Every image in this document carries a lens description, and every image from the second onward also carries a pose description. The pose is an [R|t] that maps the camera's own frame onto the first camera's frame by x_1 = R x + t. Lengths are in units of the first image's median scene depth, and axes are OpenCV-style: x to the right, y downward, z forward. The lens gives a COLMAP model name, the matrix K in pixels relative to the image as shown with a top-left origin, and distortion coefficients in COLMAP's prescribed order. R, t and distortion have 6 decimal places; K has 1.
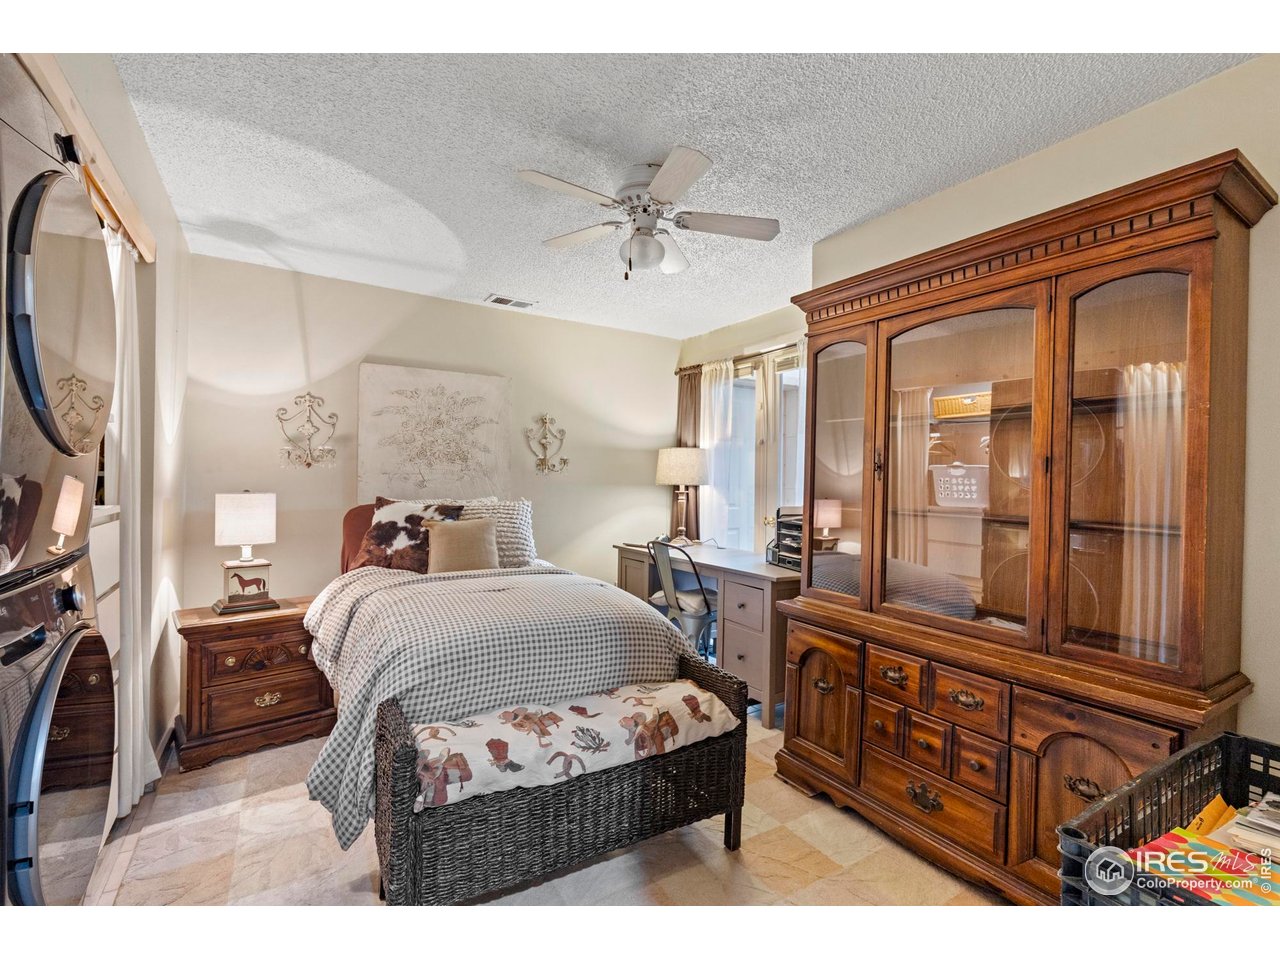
lens RADIAL K [[589.3, 0, 640.2], [0, 589.3, 481.8], [0, 0, 1]] dist [0.002324, 0.000159]
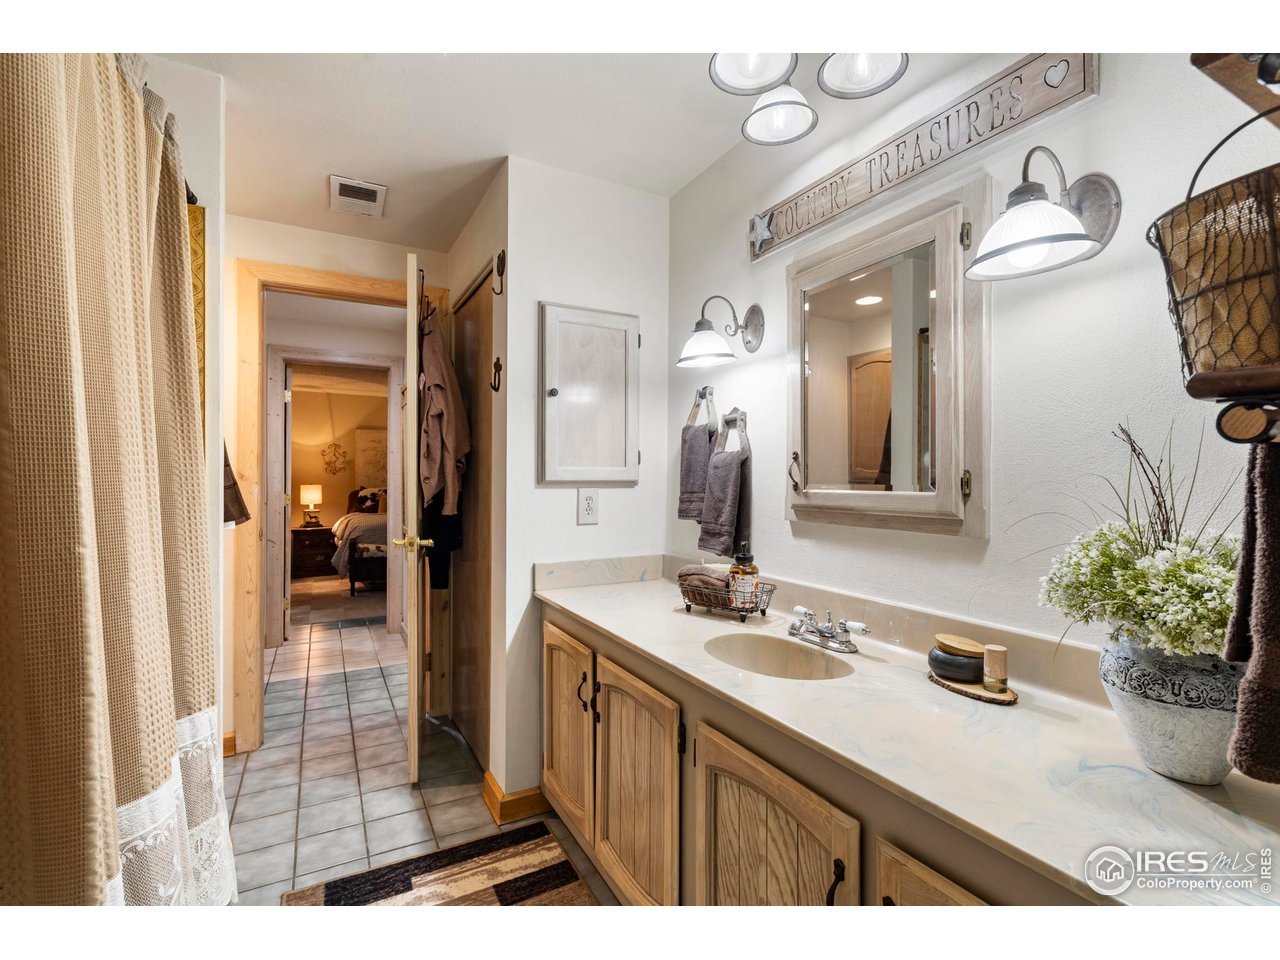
lens RADIAL K [[589.3, 0, 639.4], [0, 589.3, 478.8], [0, 0, 1]] dist [0.002324, 0.000159]
pose [[0.998516, -0.013465, -0.052765, 0.954249], [0.013463, 0.999909, -0.000387, 0.011448], [0.052766, -0.000324, 0.998607, -1.579690]]
